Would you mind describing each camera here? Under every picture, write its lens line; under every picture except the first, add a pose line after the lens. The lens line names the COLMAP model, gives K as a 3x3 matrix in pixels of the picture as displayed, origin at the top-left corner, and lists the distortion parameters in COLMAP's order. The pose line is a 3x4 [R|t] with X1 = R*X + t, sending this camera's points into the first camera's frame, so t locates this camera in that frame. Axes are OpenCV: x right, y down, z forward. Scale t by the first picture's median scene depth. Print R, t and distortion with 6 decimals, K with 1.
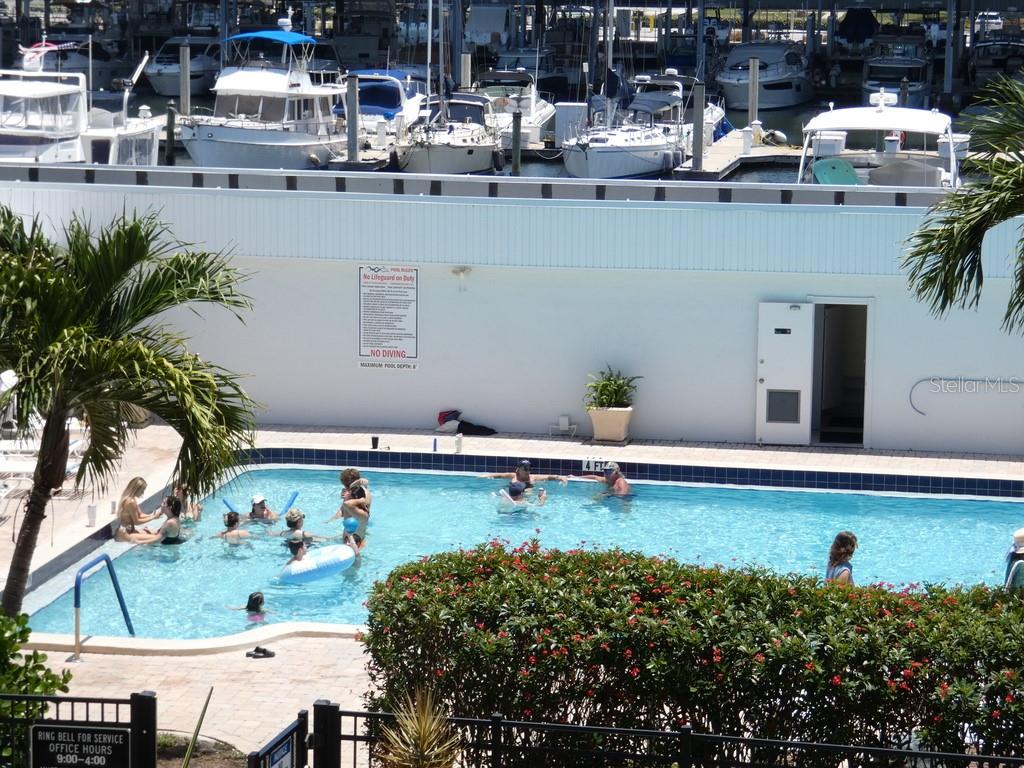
lens RADIAL K [[2898.6, 0, 512.0], [0, 2898.6, 384.0], [0, 0, 1]] dist [0.248422, -0.896408]
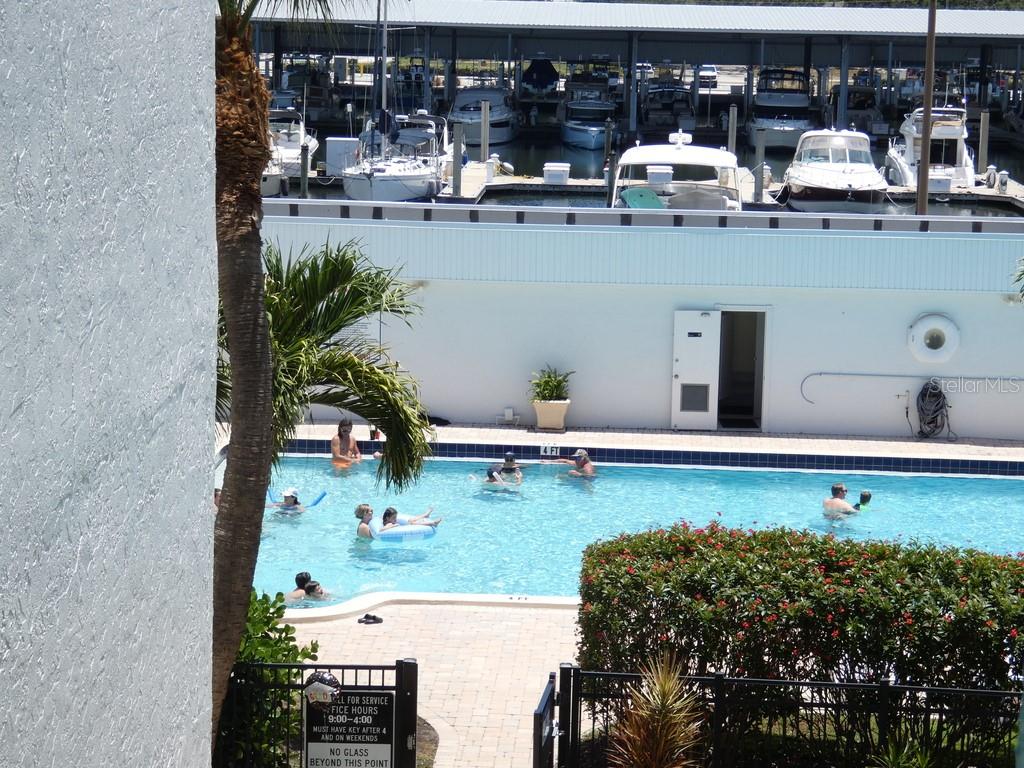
lens RADIAL K [[2432.0, 0, 512.0], [0, 2432.0, 384.0], [0, 0, 1]] dist [0.701561, -11.201100]
pose [[0.992314, -0.010785, 0.123275, -0.131870], [0.010265, 0.999936, 0.004851, -0.004606], [-0.123320, -0.003549, 0.992361, 0.023470]]
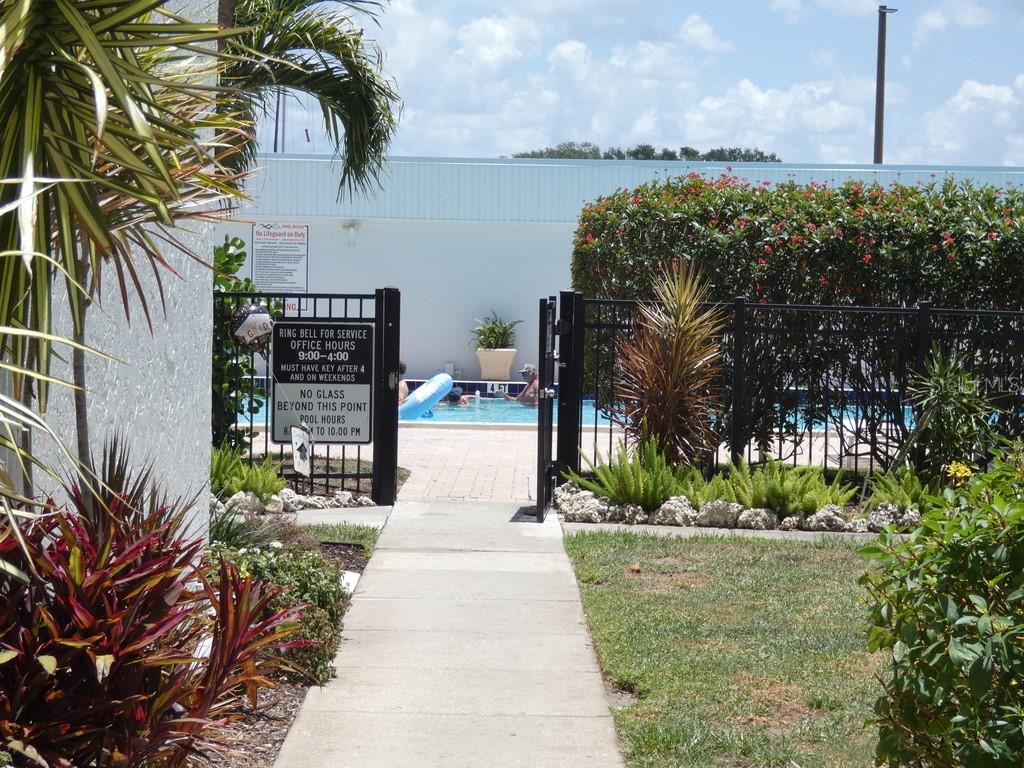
lens RADIAL K [[2619.7, 0, 512.0], [0, 2619.7, 384.0], [0, 0, 1]] dist [1.000716, -21.969151]
pose [[0.986329, 0.000737, 0.164786, -0.152629], [0.016278, 0.994663, -0.101880, 0.151948], [-0.163982, 0.103170, 0.981053, 0.060412]]
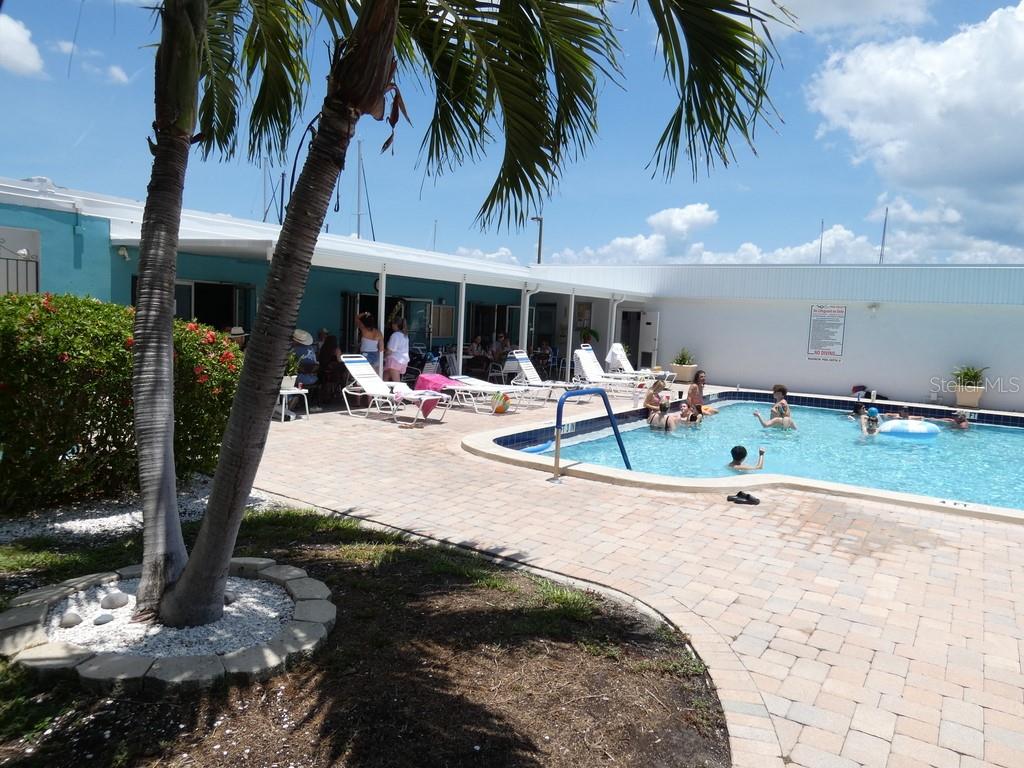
lens RADIAL K [[695.9, 0, 512.0], [0, 695.9, 384.0], [0, 0, 1]] dist [-0.006024, -0.003076]
pose [[0.912918, 0.059450, -0.403789, -0.058253], [-0.087642, 0.994811, -0.051681, 0.064995], [0.398621, 0.082569, 0.913391, 0.670450]]
